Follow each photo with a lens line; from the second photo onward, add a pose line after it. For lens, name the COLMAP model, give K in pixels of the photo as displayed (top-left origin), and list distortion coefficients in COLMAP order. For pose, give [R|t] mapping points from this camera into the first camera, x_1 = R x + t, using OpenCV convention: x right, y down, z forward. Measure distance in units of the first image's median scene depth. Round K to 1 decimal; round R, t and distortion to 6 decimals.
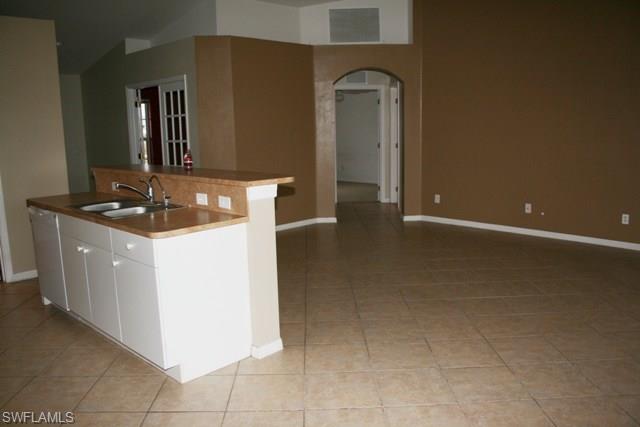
lens RADIAL K [[517.4, 0, 320.0], [0, 517.4, 213.5], [0, 0, 1]] dist [0.000569, -0.000144]
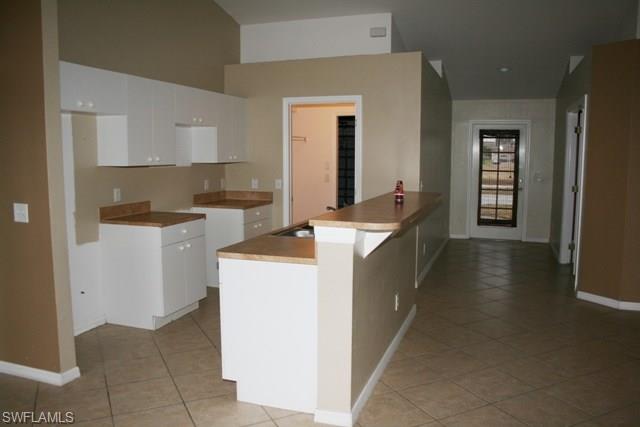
lens RADIAL K [[517.4, 0, 320.0], [0, 517.4, 213.5], [0, 0, 1]] dist [0.000569, -0.000144]
pose [[0.417109, 0.121367, -0.900716, 0.654725], [-0.161170, 0.985214, 0.058117, -0.122613], [0.894452, 0.120928, 0.430503, 0.609461]]
